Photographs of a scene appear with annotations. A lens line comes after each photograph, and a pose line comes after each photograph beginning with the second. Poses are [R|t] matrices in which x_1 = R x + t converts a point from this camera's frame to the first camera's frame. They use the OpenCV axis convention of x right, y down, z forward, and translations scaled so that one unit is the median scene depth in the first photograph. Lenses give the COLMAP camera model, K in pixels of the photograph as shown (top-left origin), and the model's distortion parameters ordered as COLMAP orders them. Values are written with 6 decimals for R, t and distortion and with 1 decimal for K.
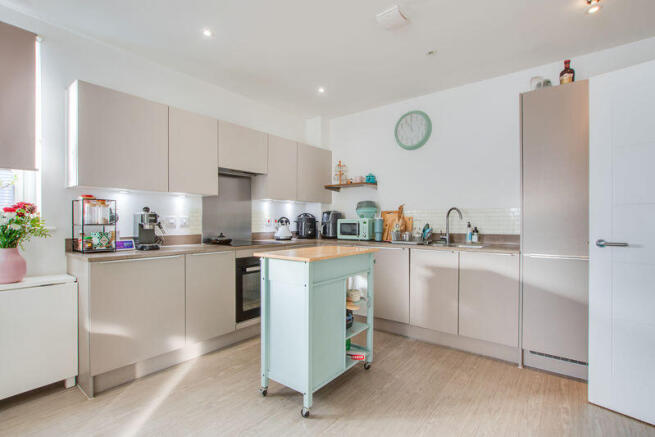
lens RADIAL K [[293.5, 0, 332.8], [0, 293.5, 216.8], [0, 0, 1]] dist [-0.000499, 0.000182]
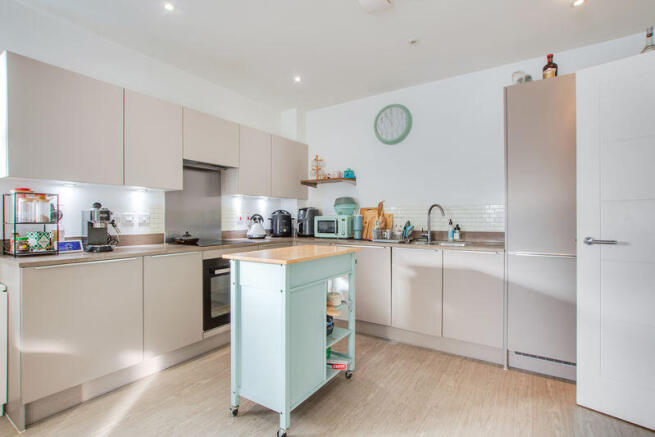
lens RADIAL K [[293.5, 0, 332.8], [0, 293.5, 216.8], [0, 0, 1]] dist [-0.000499, 0.000182]
pose [[0.996160, -0.000859, 0.087542, -0.011910], [0.000042, 0.999956, 0.009342, 0.000862], [-0.087546, -0.009303, 0.996117, 0.072739]]
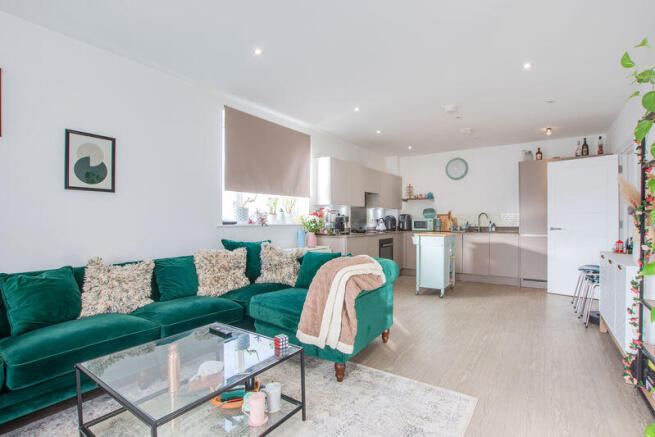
lens RADIAL K [[308.7, 0, 327.5], [0, 308.7, 218.5], [0, 0, 1]] dist [-0.001045, -0.000076]
pose [[0.996070, -0.000691, 0.088572, -0.881747], [-0.000209, 0.999948, 0.010157, -0.018076], [-0.088575, -0.010135, 0.996018, -1.042526]]
